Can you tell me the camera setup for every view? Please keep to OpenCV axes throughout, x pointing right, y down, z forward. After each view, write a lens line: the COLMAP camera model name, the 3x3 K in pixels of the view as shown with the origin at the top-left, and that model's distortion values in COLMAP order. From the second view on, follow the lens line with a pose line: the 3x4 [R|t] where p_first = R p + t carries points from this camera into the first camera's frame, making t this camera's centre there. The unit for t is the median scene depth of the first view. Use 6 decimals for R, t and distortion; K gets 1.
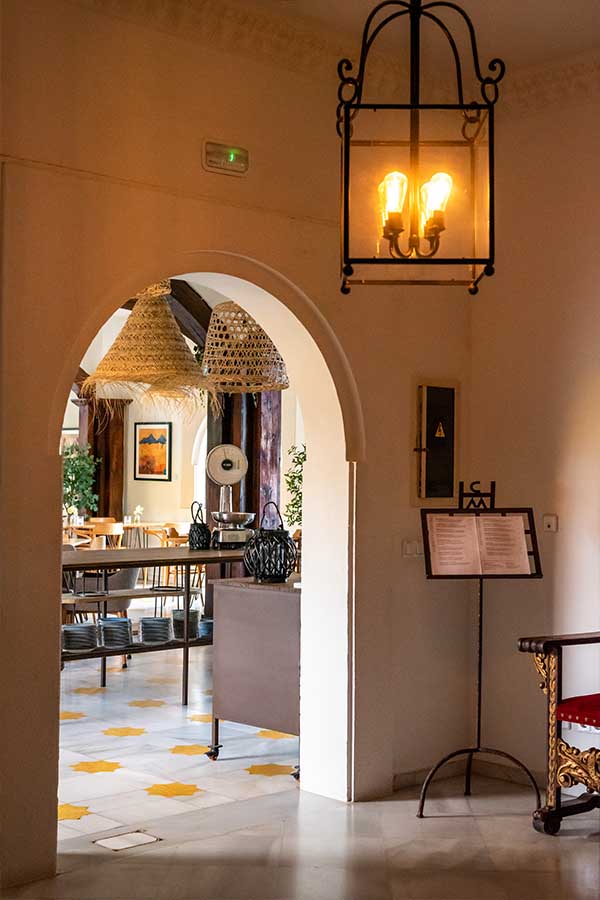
lens RADIAL K [[1400.3, 0, 300.0], [0, 1400.3, 450.0], [0, 0, 1]] dist [0.012337, 0.388122]
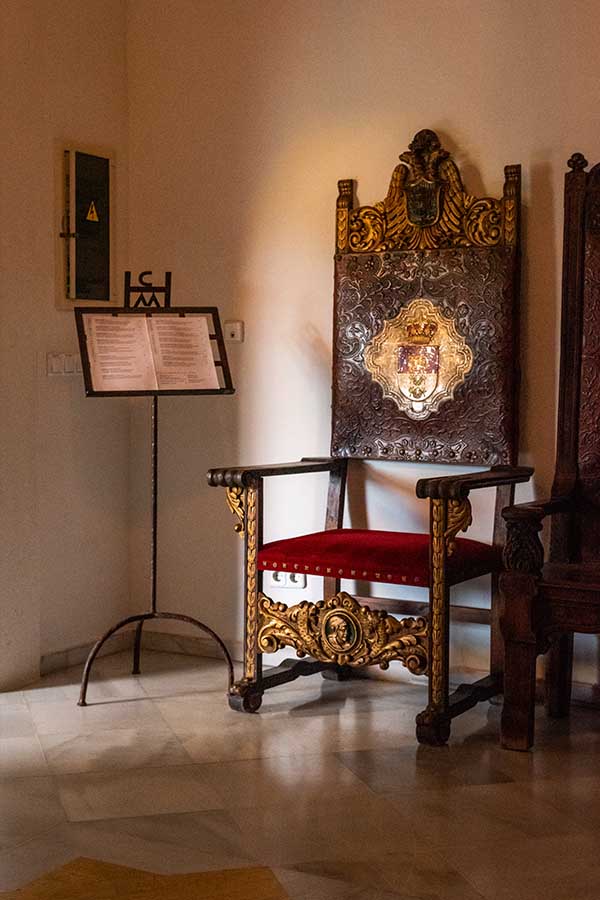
lens RADIAL K [[1400.3, 0, 300.0], [0, 1400.3, 450.0], [0, 0, 1]] dist [0.012337, 0.388122]
pose [[0.953653, -0.021752, 0.300122, -0.027611], [0.000490, 0.997495, 0.070736, 0.067268], [-0.300909, -0.067311, 0.951274, 0.241826]]
